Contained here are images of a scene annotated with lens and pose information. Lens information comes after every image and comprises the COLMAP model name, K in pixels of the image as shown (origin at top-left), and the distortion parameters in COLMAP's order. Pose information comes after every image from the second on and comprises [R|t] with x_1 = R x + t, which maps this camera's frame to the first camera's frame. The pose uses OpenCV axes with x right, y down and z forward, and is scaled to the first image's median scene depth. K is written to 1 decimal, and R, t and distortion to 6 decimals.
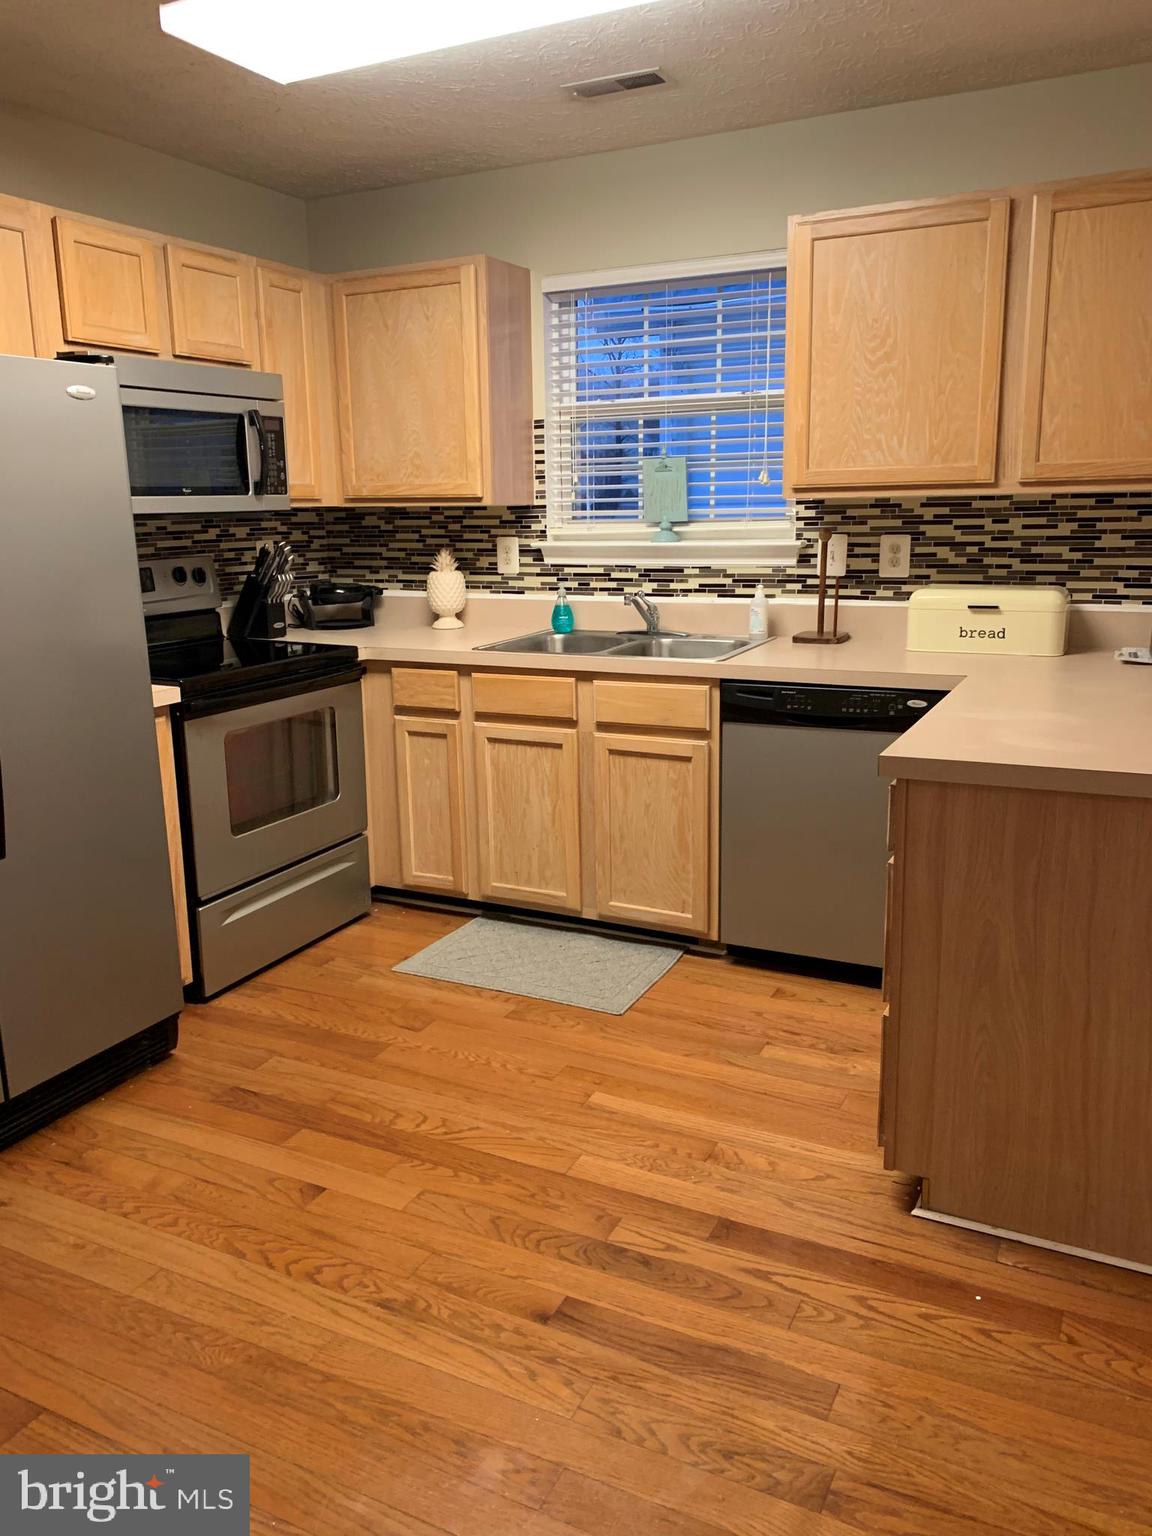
lens RADIAL K [[1157.6, 0, 574.9], [0, 1157.6, 762.5], [0, 0, 1]] dist [0.042425, -0.062012]
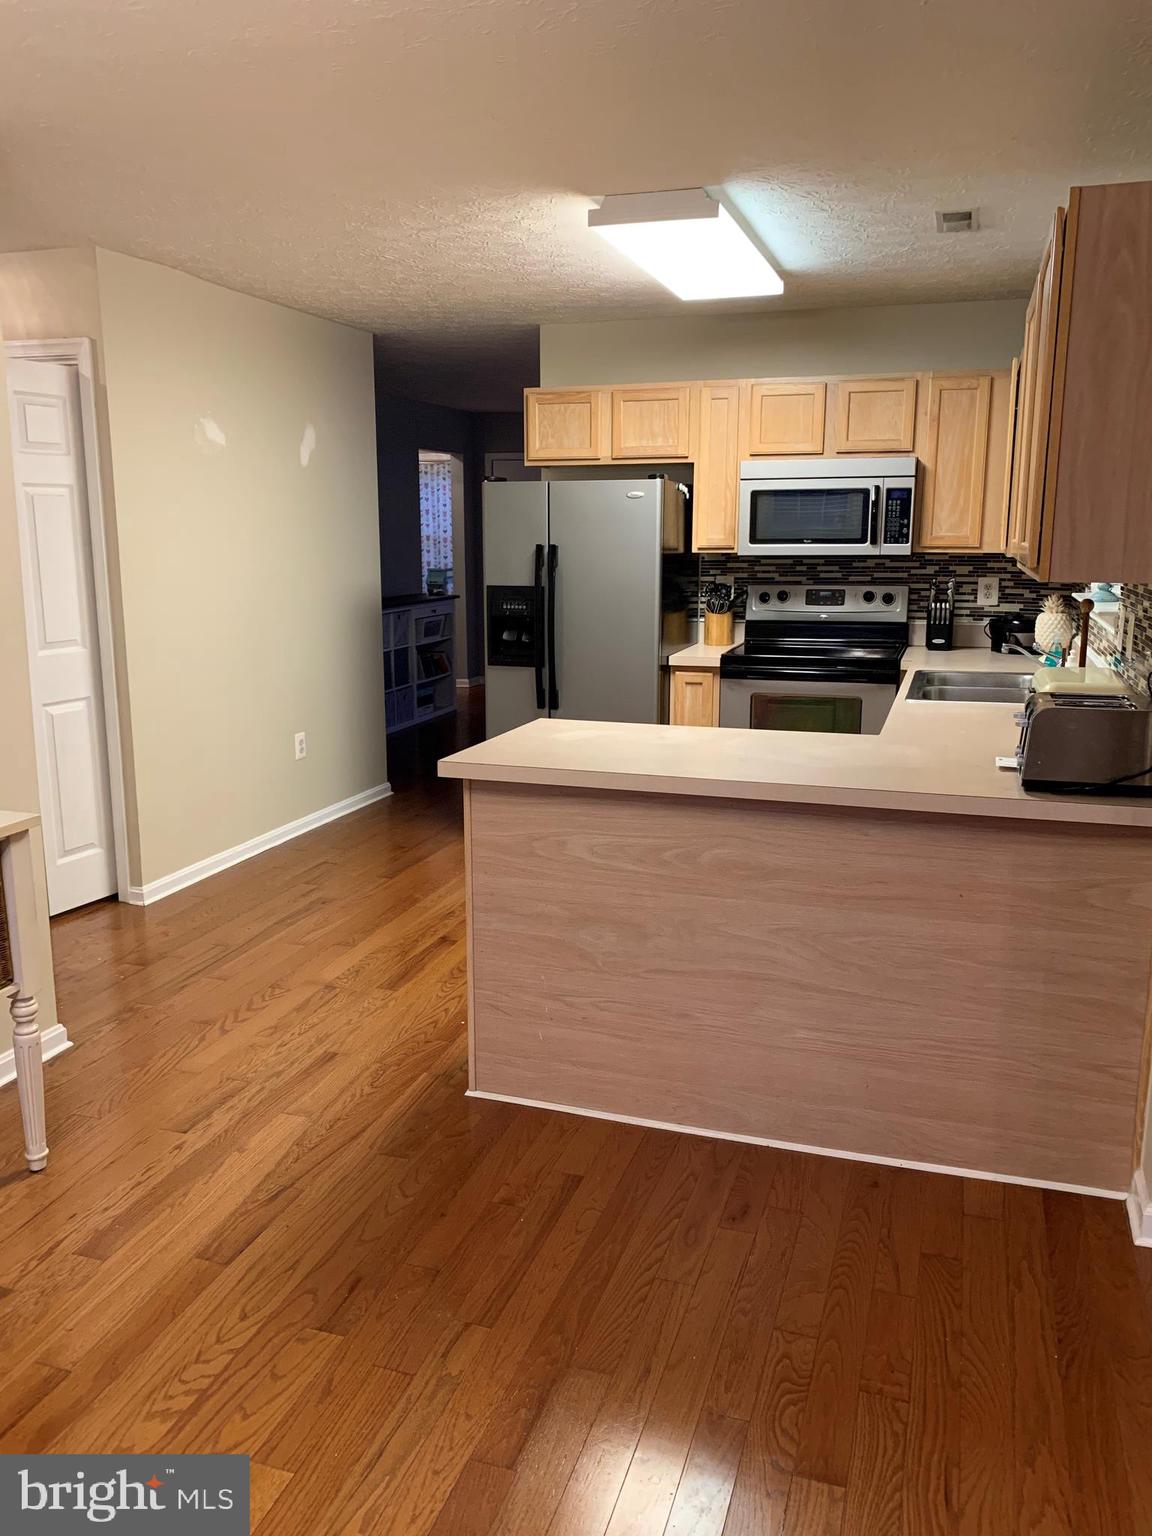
lens RADIAL K [[1157.6, 0, 584.3], [0, 1157.6, 773.6], [0, 0, 1]] dist [0.042425, -0.062012]
pose [[0.152401, 0.221185, -0.963250, 1.047883], [-0.220951, 0.957592, 0.184927, -0.137810], [0.963304, 0.184648, 0.194809, 0.409860]]
